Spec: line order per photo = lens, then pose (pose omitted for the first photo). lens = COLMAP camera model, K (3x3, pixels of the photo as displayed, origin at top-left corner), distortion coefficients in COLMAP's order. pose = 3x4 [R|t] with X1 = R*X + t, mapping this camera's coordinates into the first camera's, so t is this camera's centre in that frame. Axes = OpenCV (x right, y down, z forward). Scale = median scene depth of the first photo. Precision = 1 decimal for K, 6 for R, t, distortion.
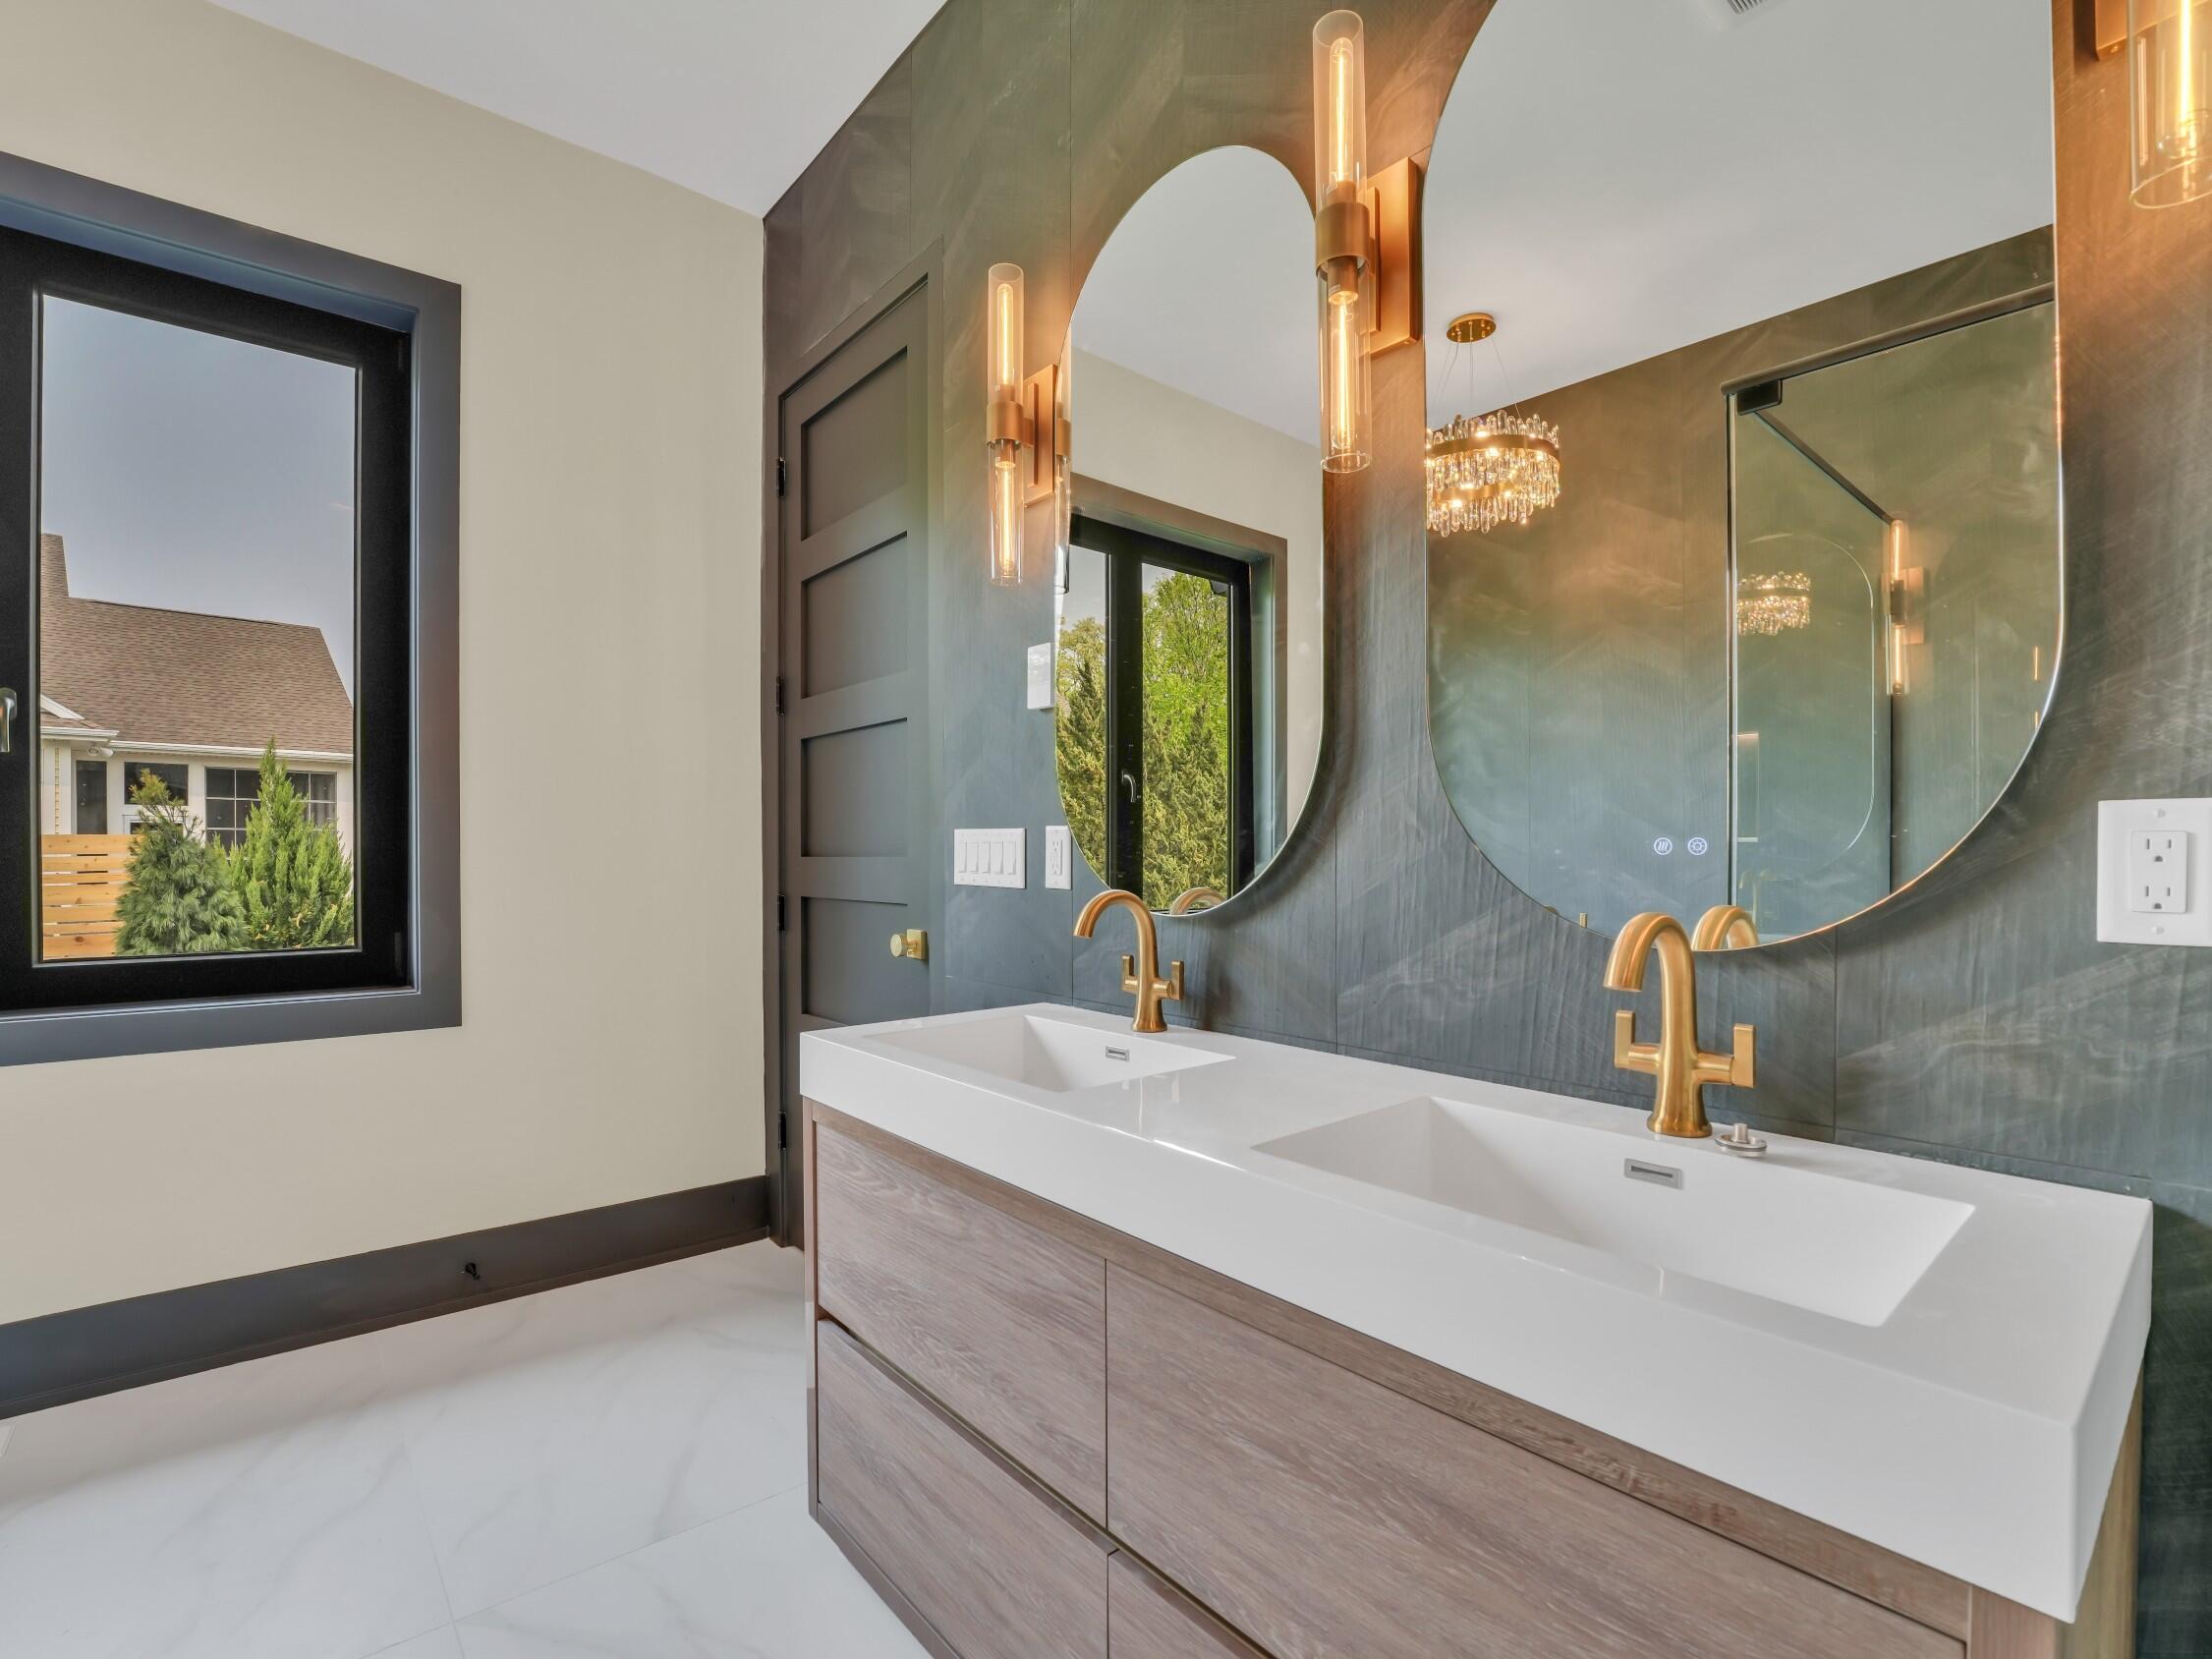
lens RADIAL K [[1023.7, 0, 1100.8], [0, 1023.7, 852.3], [0, 0, 1]] dist [-0.004849, -0.000366]
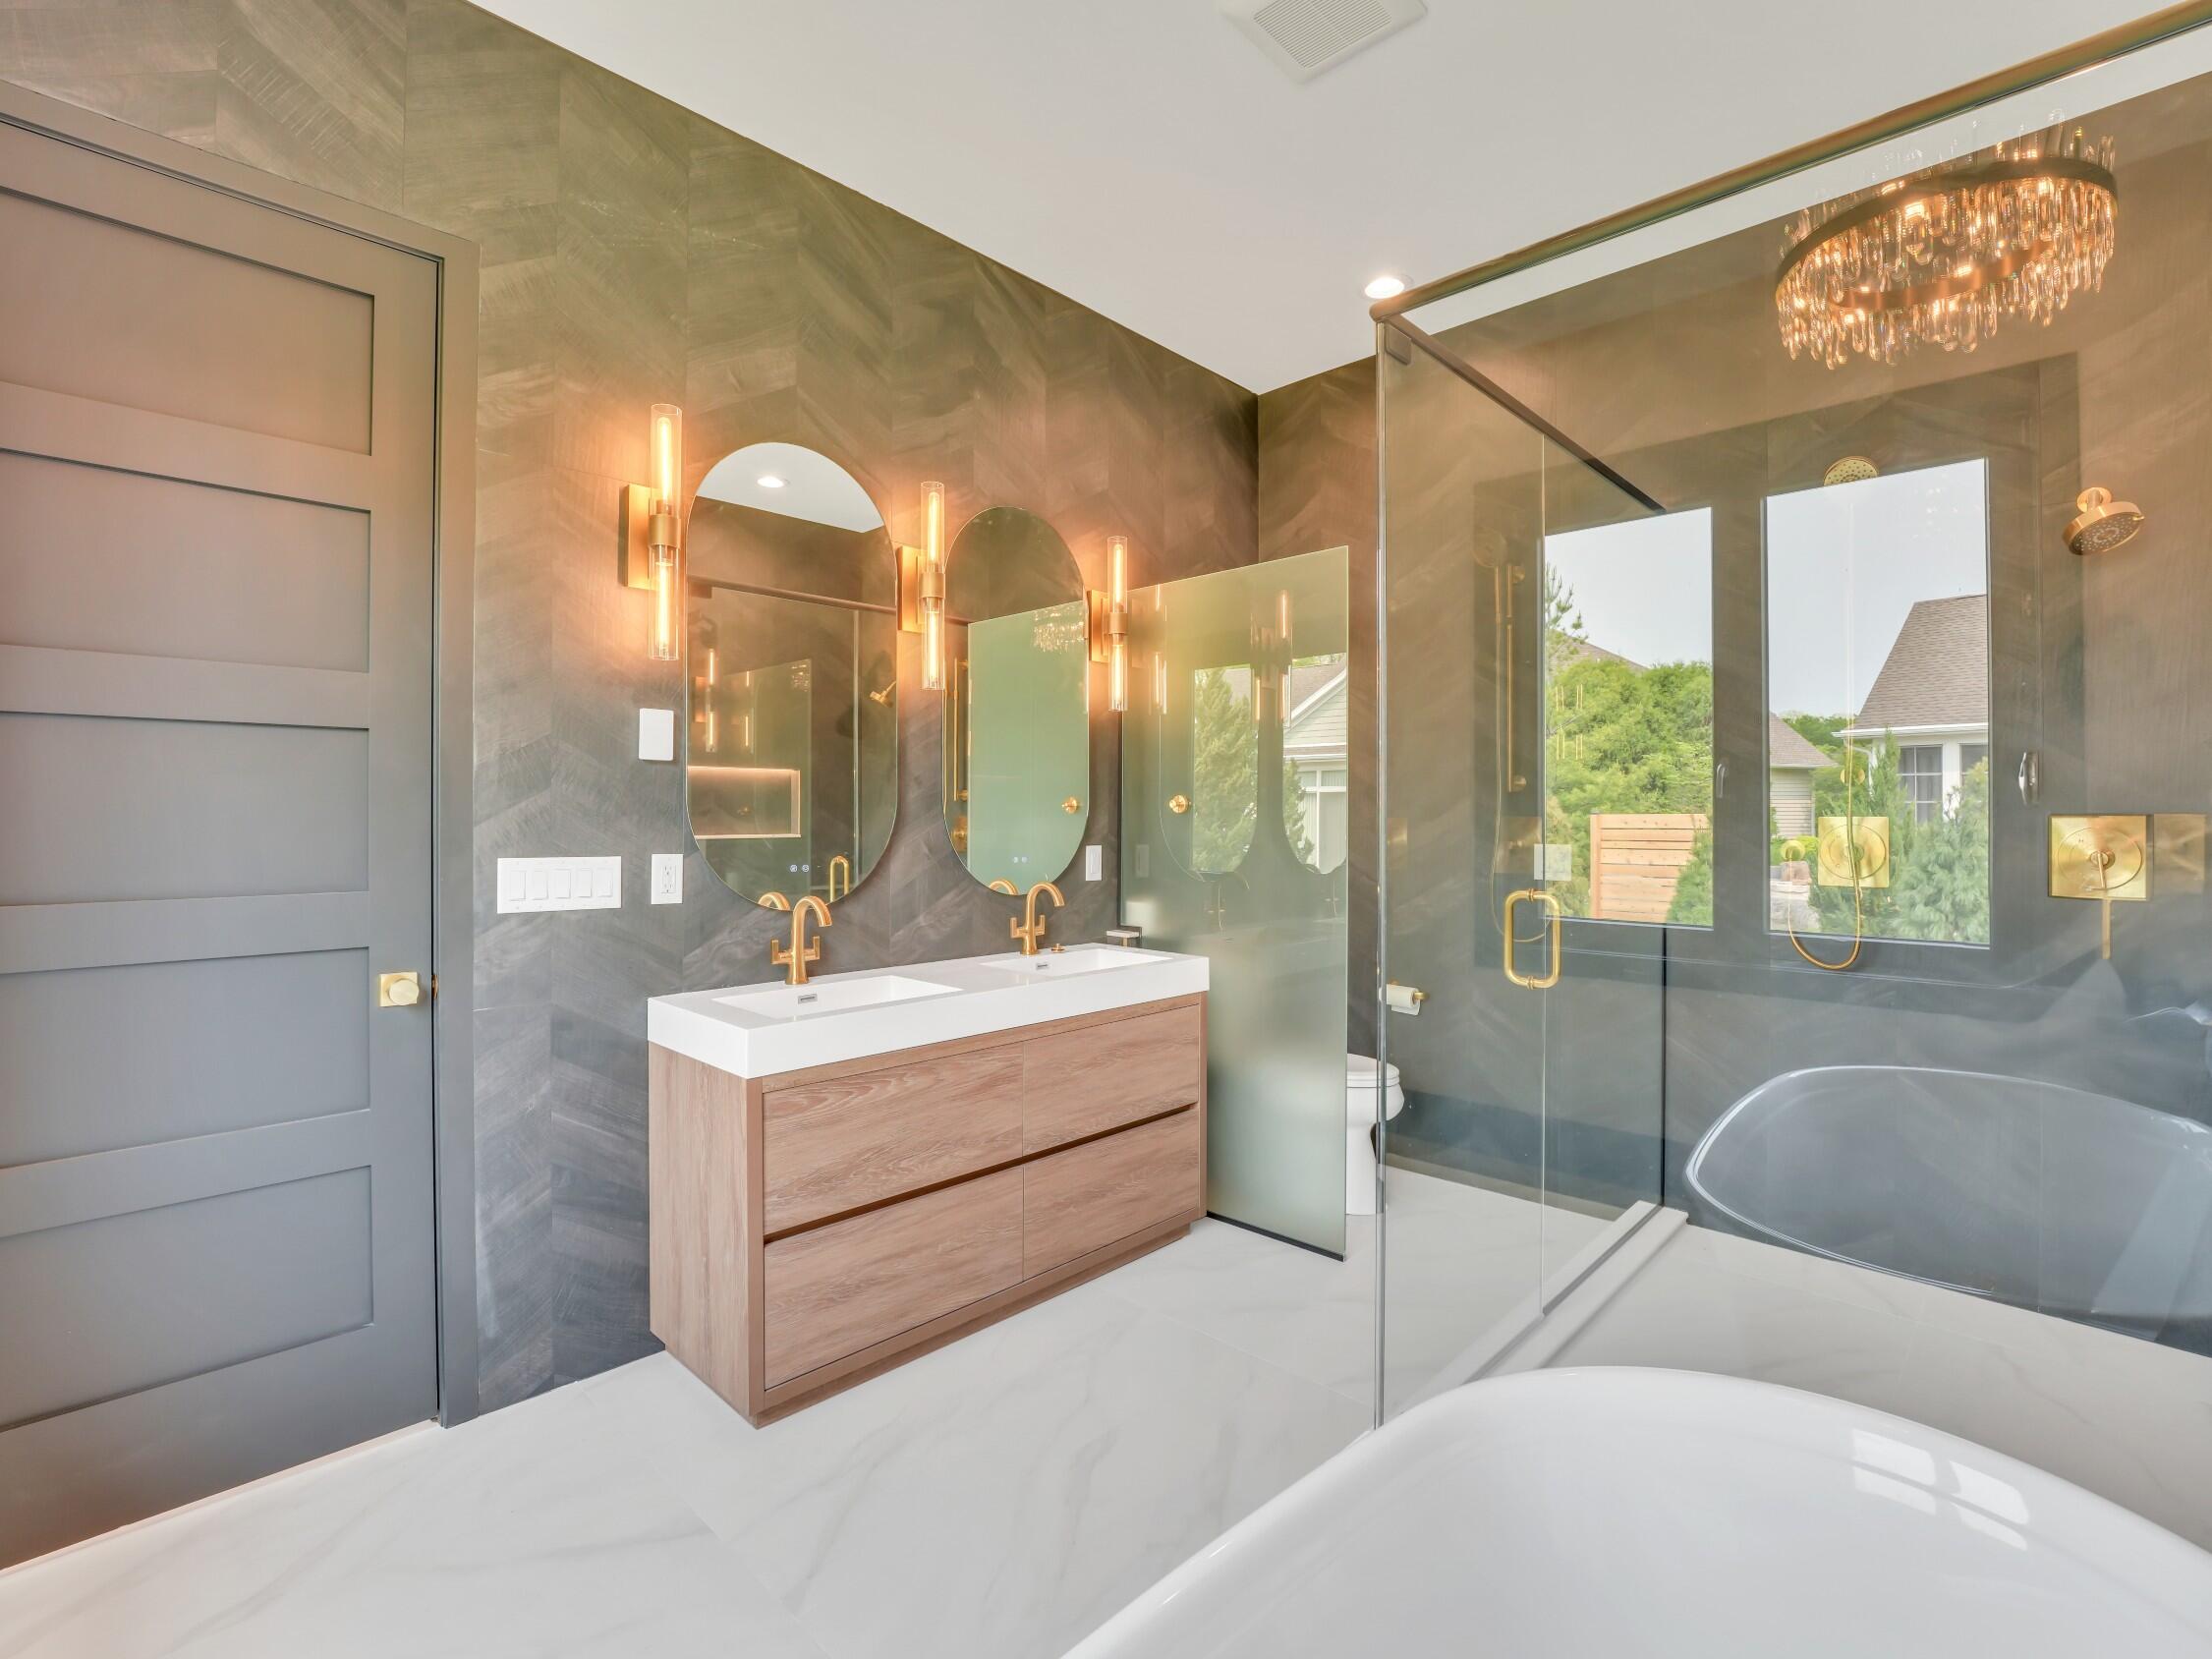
lens RADIAL K [[1023.7, 0, 1100.0], [0, 1023.7, 820.5], [0, 0, 1]] dist [-0.004849, -0.000366]
pose [[-0.092063, 0.004363, 0.995744, -1.844979], [0.006626, 0.999971, -0.003769, -0.080682], [-0.995731, 0.006251, -0.092089, 0.805400]]
